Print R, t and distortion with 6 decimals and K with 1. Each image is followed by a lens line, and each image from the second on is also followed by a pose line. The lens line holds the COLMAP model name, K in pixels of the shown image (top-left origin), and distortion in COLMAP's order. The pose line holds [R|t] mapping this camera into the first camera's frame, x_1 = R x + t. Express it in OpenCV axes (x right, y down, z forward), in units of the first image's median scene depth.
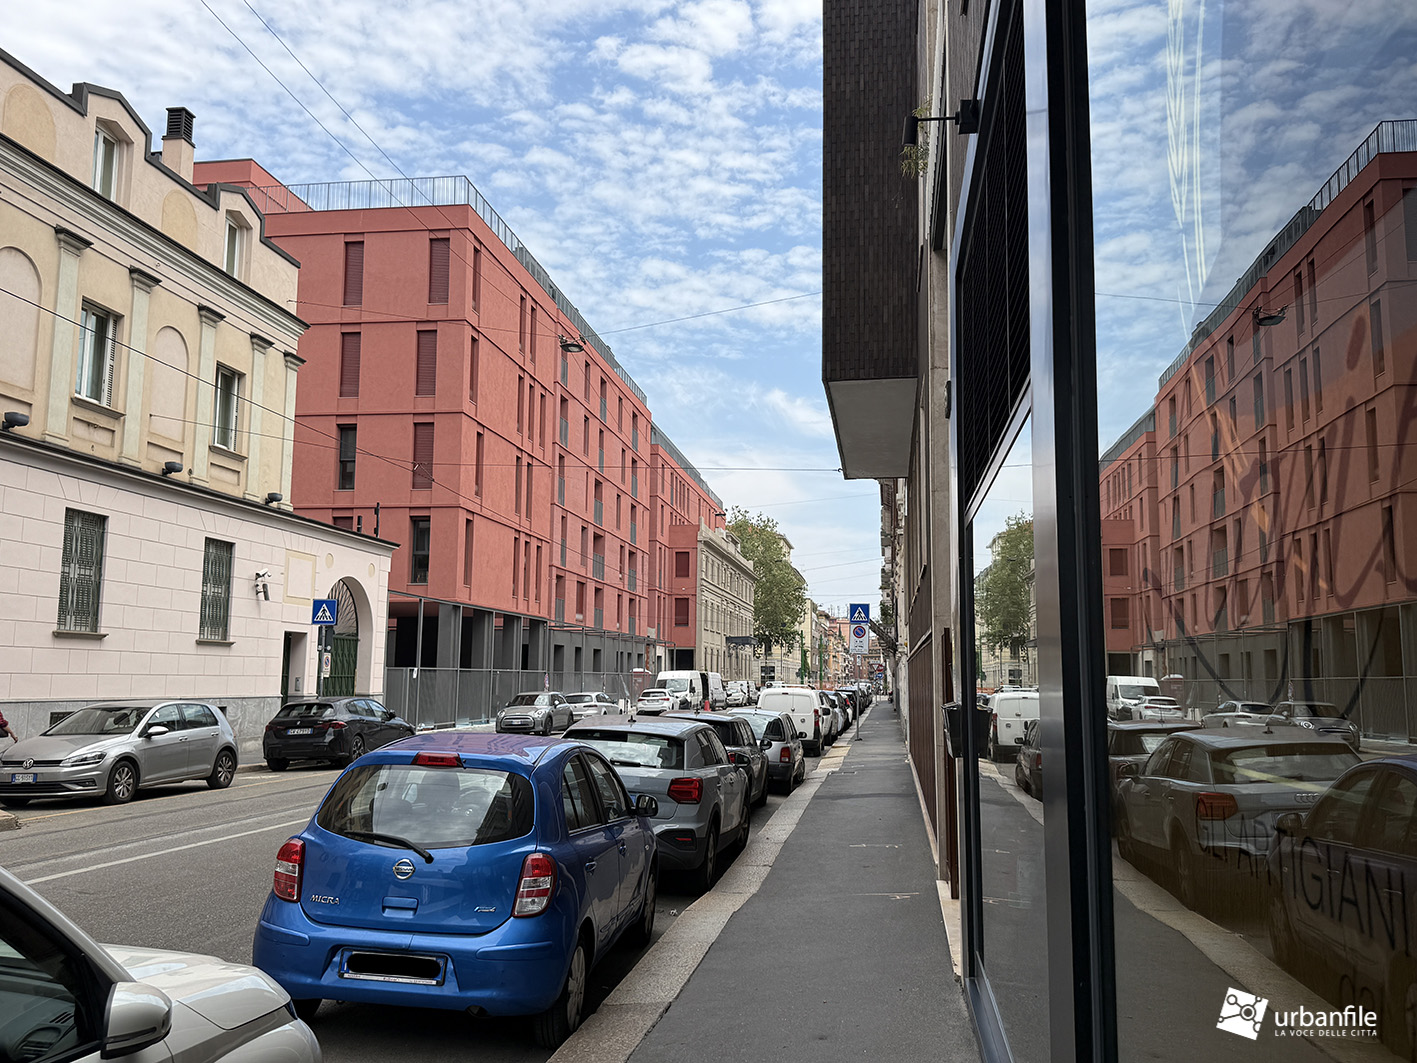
lens RADIAL K [[1110.4, 0, 684.2], [0, 1110.4, 534.6], [0, 0, 1]] dist [0.036942, -0.005285]
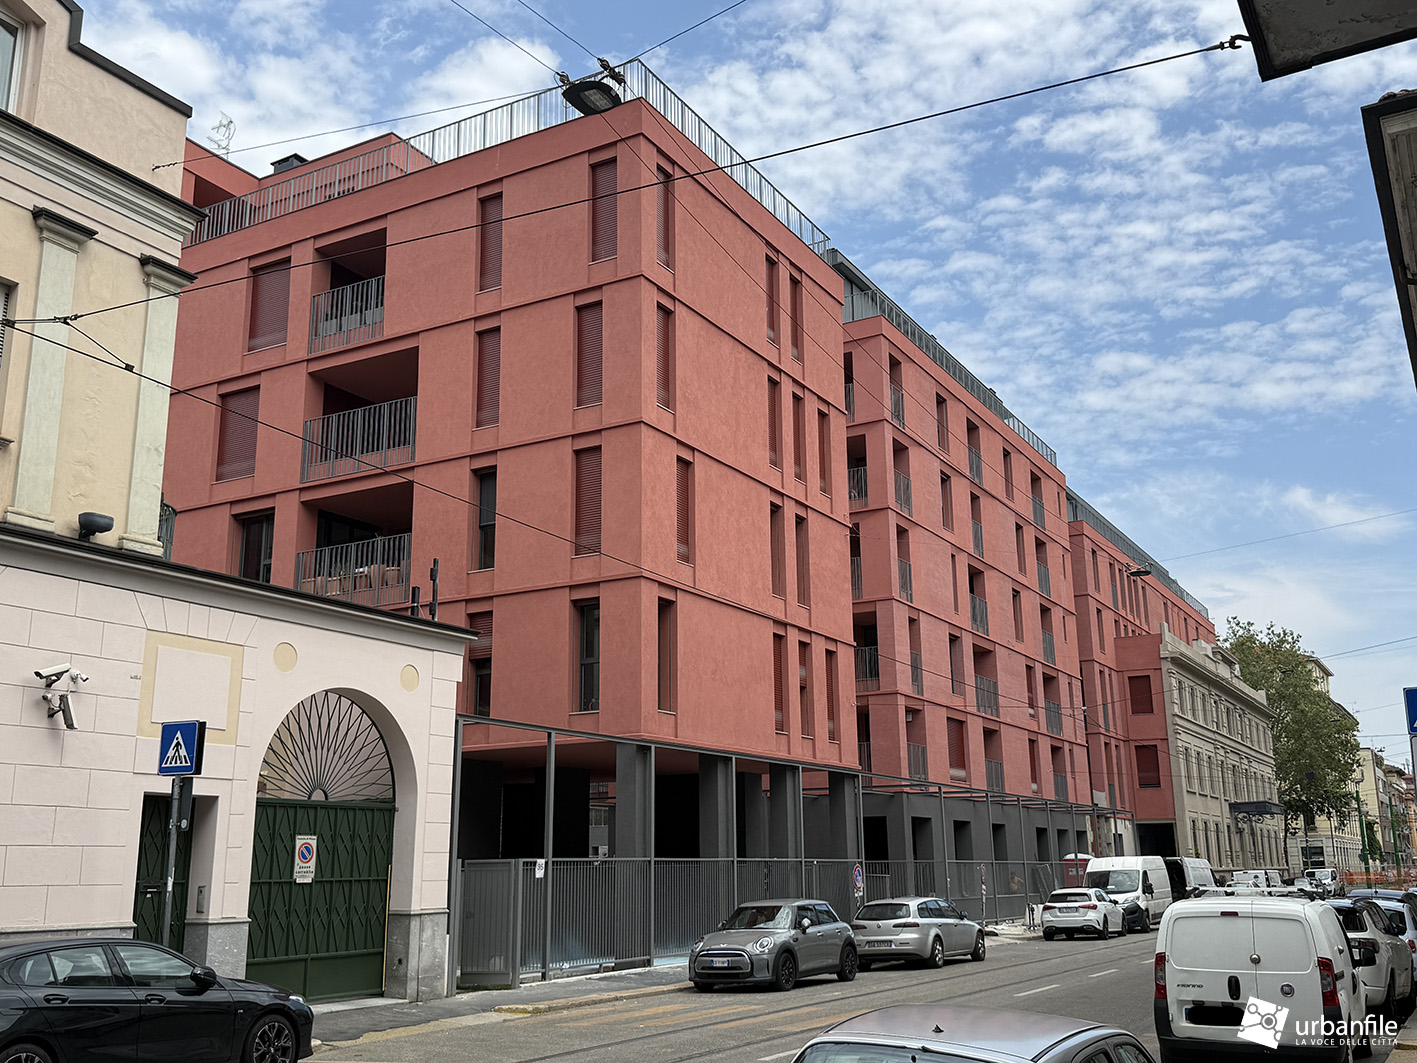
lens RADIAL K [[1283.5, 0, 708.5], [0, 1283.5, 531.5], [0, 0, 1]] dist [0.152127, -0.359082]
pose [[0.936683, -0.109748, -0.332537, 0.046560], [0.066554, 0.988104, -0.138639, 0.037495], [0.343797, 0.107729, 0.932844, 0.290907]]
